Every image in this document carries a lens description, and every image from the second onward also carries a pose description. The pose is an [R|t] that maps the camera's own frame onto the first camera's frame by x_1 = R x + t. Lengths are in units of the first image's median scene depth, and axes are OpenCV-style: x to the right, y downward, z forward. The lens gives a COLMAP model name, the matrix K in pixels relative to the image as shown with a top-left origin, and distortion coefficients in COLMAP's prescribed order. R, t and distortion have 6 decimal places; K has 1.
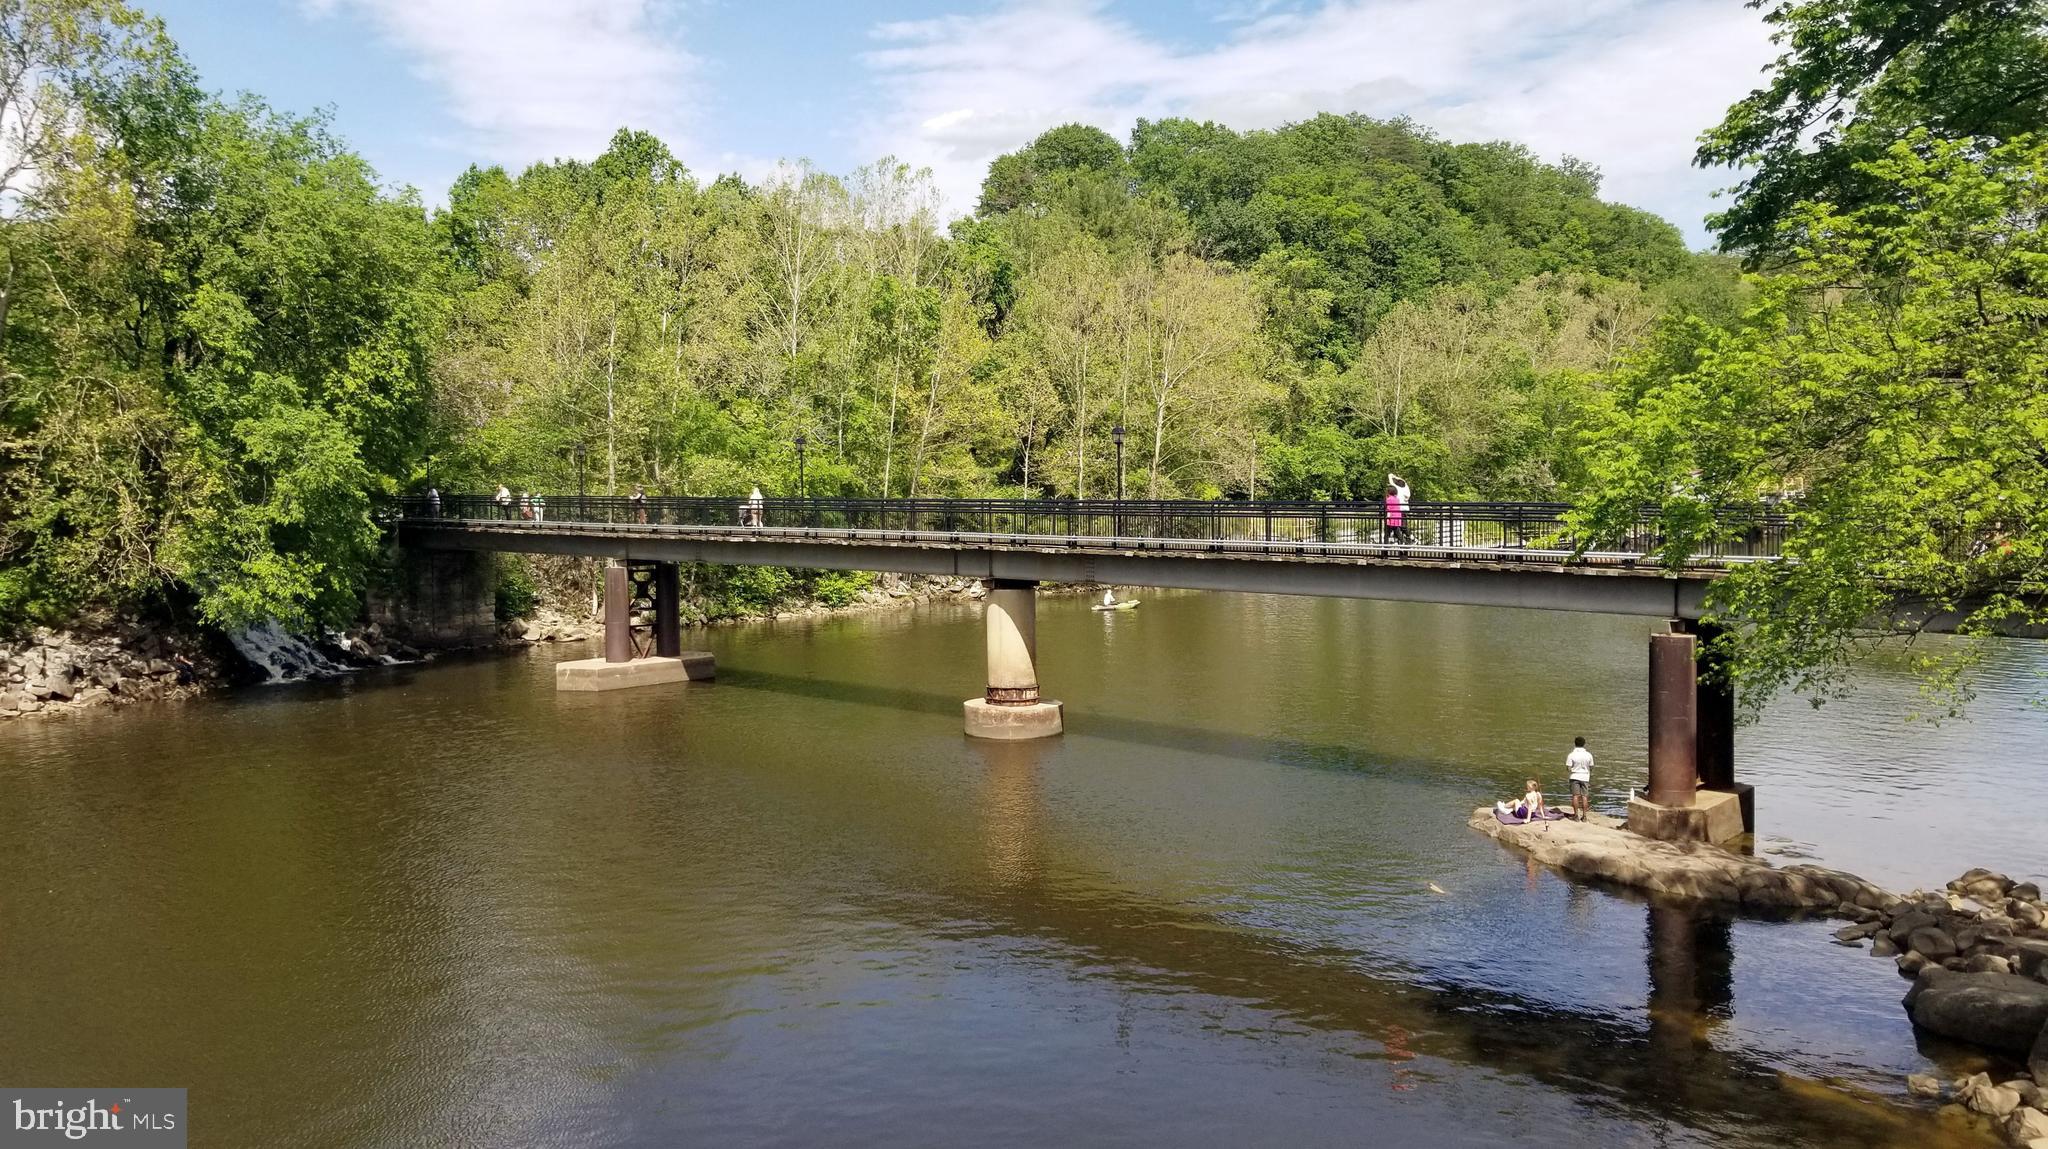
lens RADIAL K [[1491.7, 0, 1024.0], [0, 1491.7, 574.5], [0, 0, 1]] dist [0.000773, -0.142535]
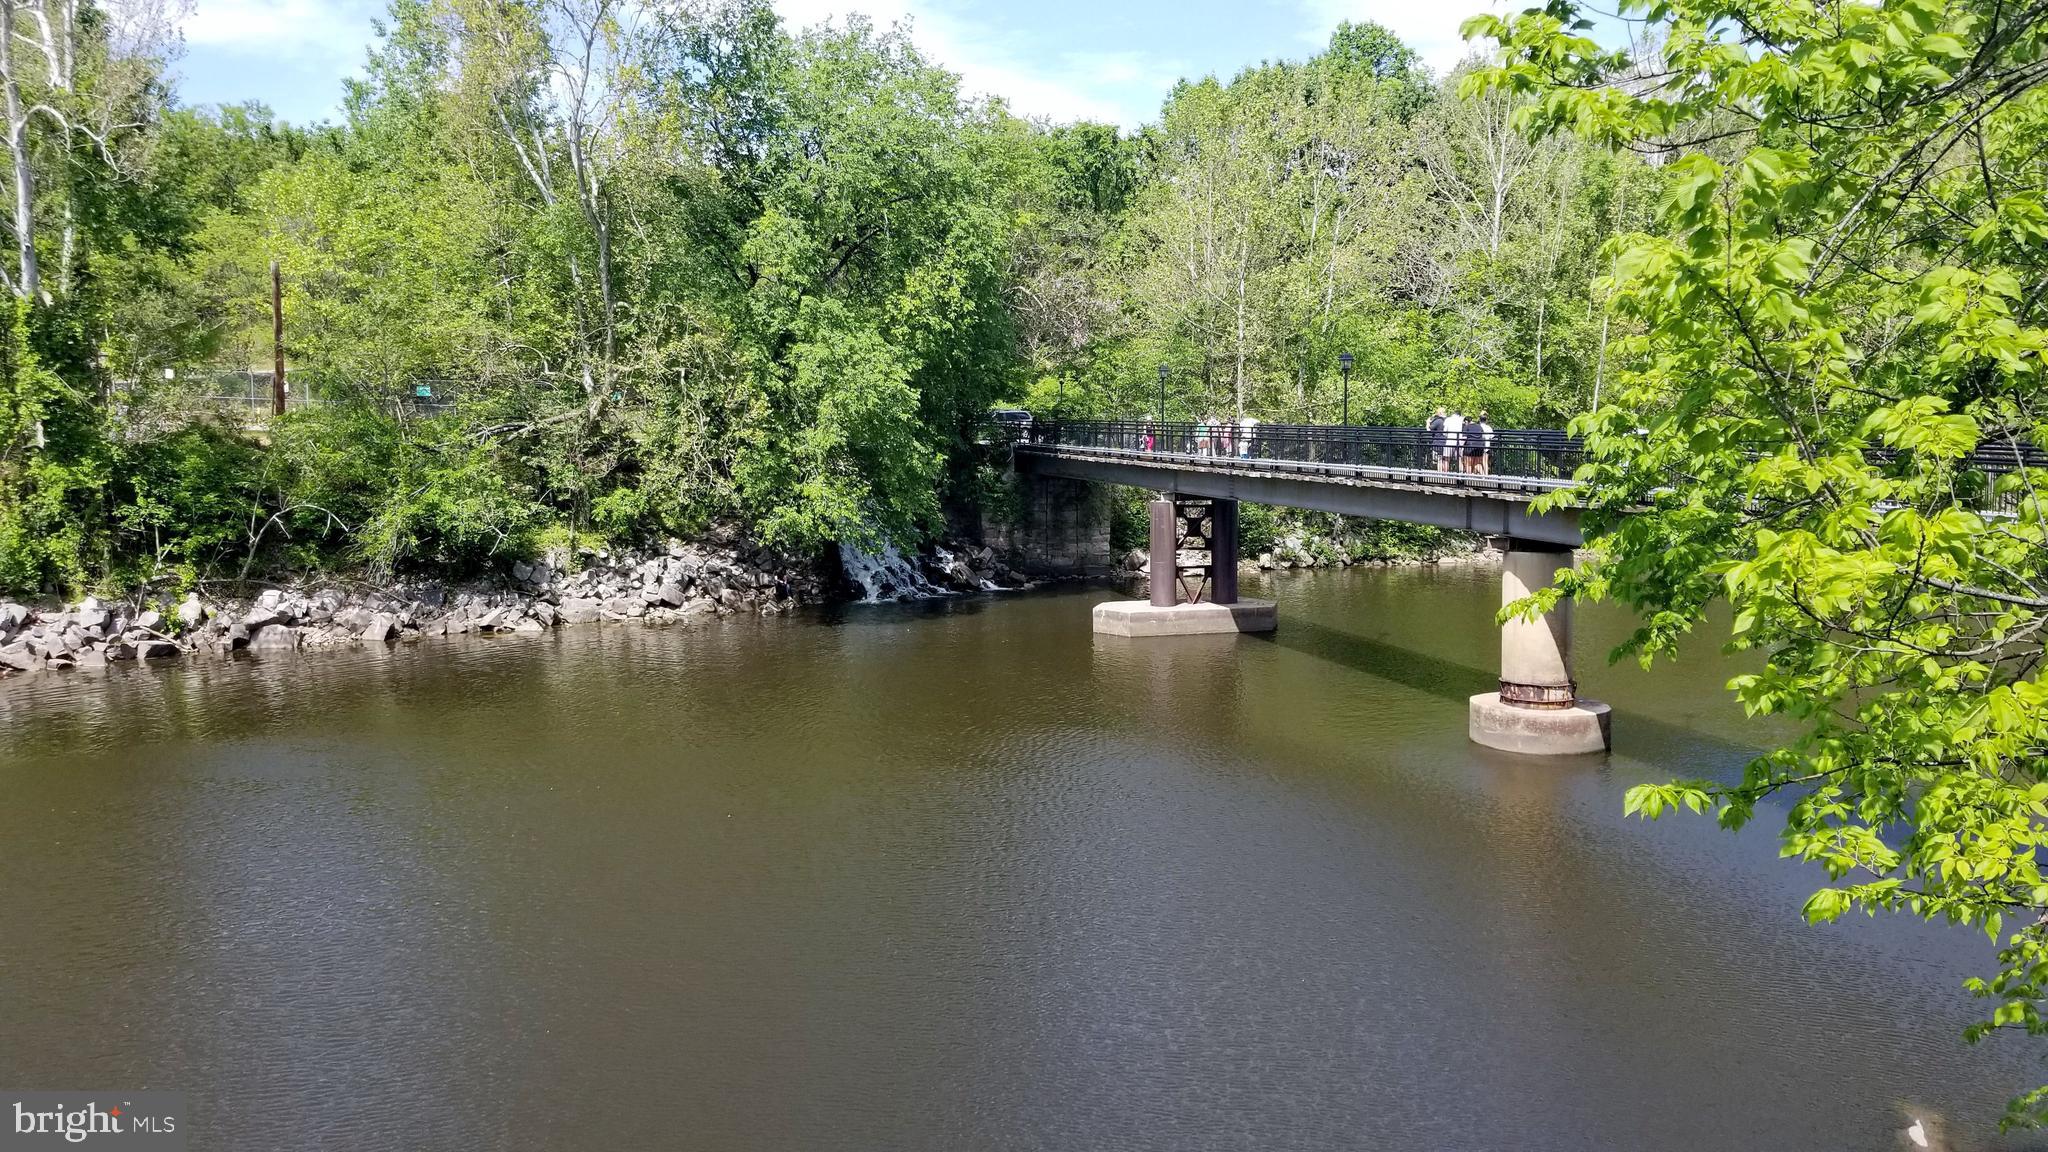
lens RADIAL K [[1491.7, 0, 1024.0], [0, 1491.7, 576.0], [0, 0, 1]] dist [0.000773, -0.142535]
pose [[0.838665, 0.060627, -0.541263, 0.150151], [-0.031998, 0.997553, 0.062157, -0.013476], [0.543707, -0.034810, 0.838553, 0.200128]]
